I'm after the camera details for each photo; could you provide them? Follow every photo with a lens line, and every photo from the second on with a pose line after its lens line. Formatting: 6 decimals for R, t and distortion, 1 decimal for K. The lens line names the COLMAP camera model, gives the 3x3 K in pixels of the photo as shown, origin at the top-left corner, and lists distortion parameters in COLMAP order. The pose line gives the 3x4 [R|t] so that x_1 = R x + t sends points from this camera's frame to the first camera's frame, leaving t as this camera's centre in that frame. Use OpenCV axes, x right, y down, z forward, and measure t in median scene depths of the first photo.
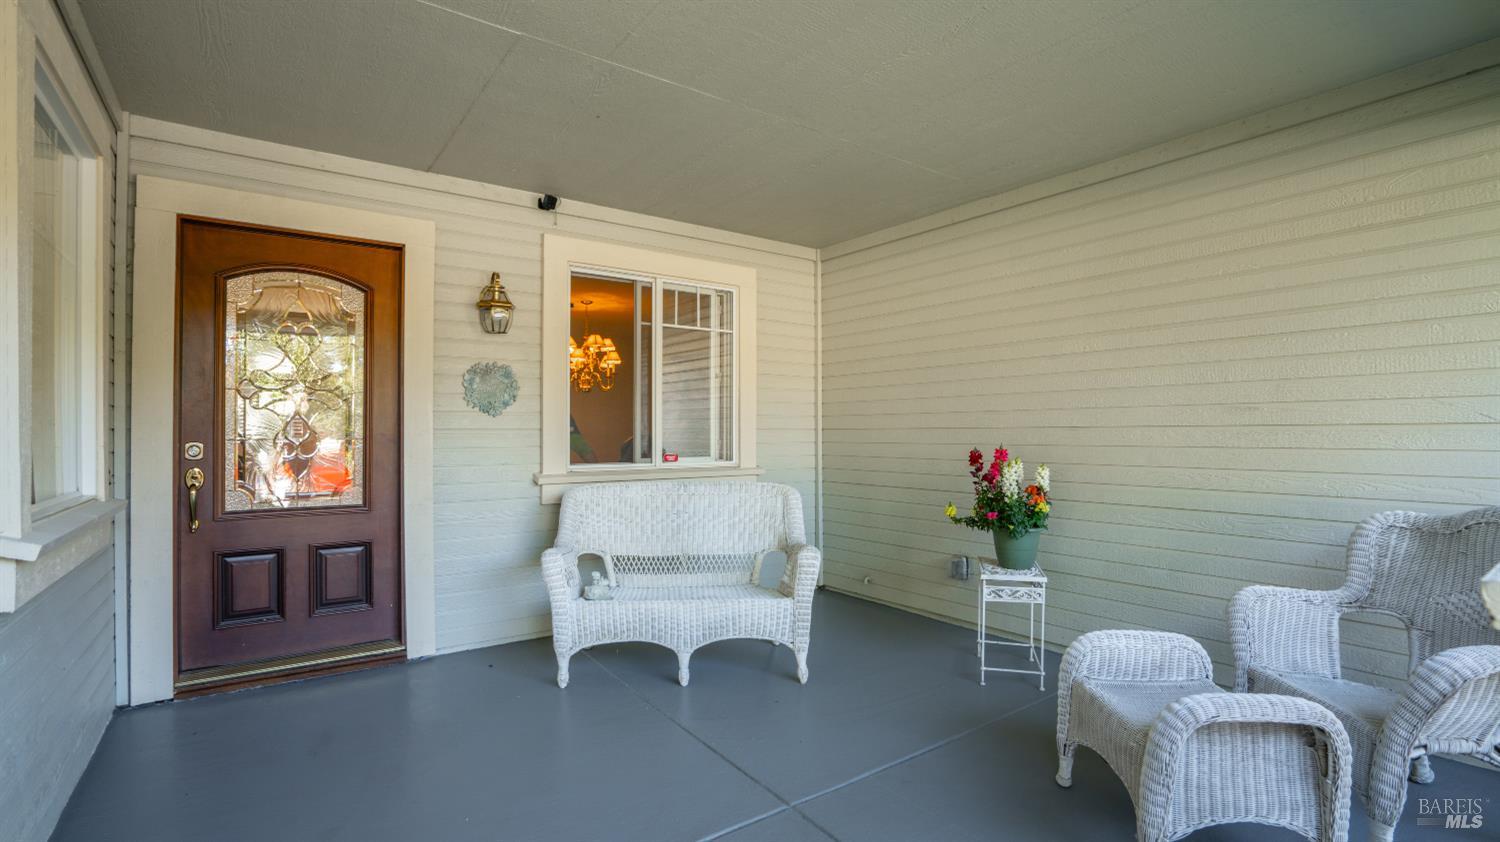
lens RADIAL K [[694.5, 0, 745.7], [0, 694.5, 420.5], [0, 0, 1]] dist [-0.029477, 0.008032]
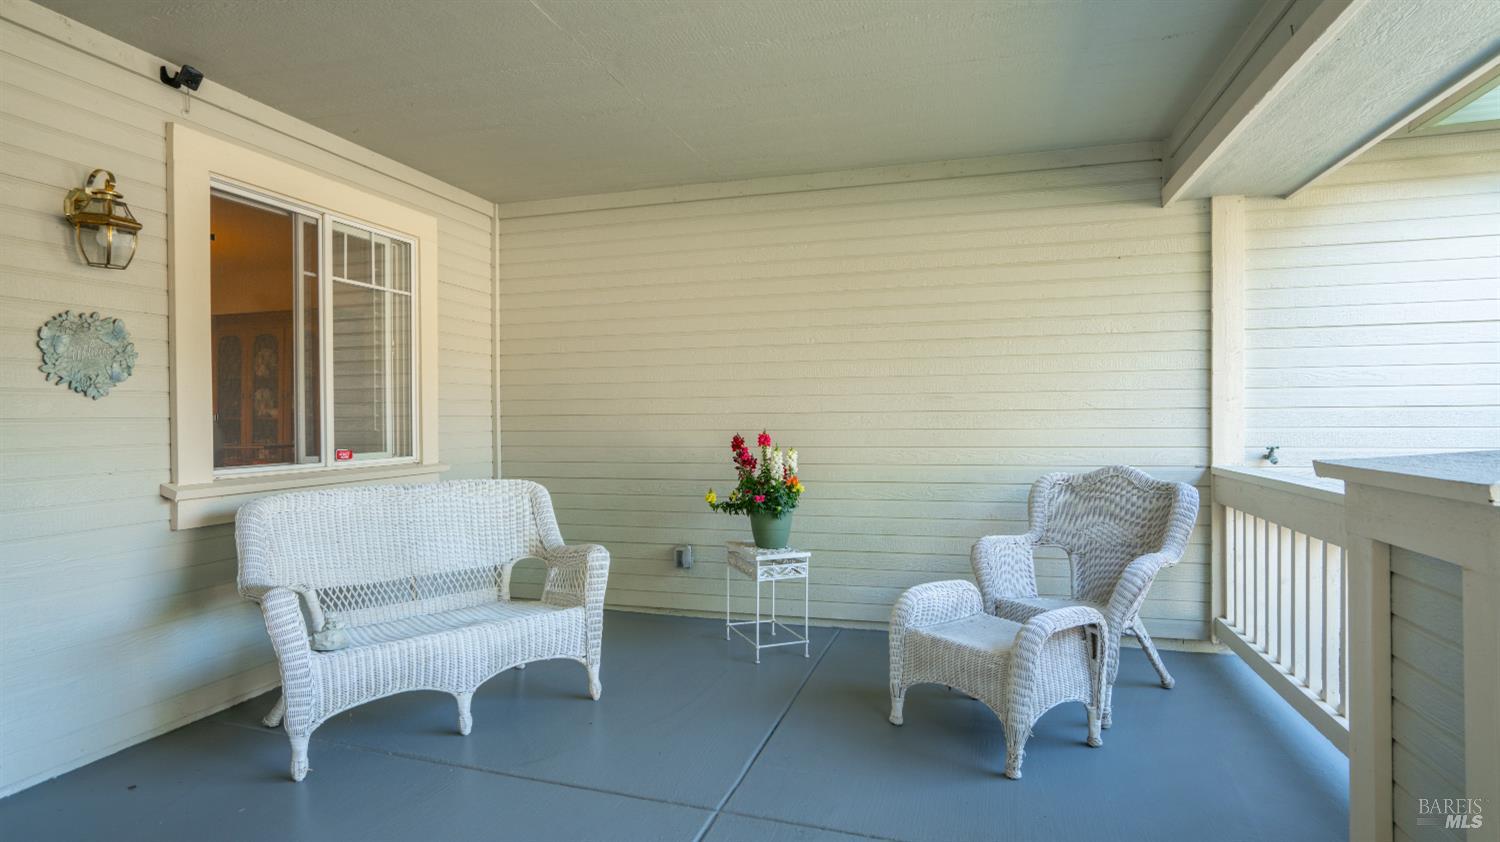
lens RADIAL K [[781.6, 0, 749.4], [0, 781.6, 421.7], [0, 0, 1]] dist [-0.025867, 0.008530]
pose [[0.794024, -0.008218, 0.607830, -0.340242], [-0.002602, 0.999854, 0.016917, 0.002724], [-0.607880, -0.015014, 0.793887, 0.079072]]
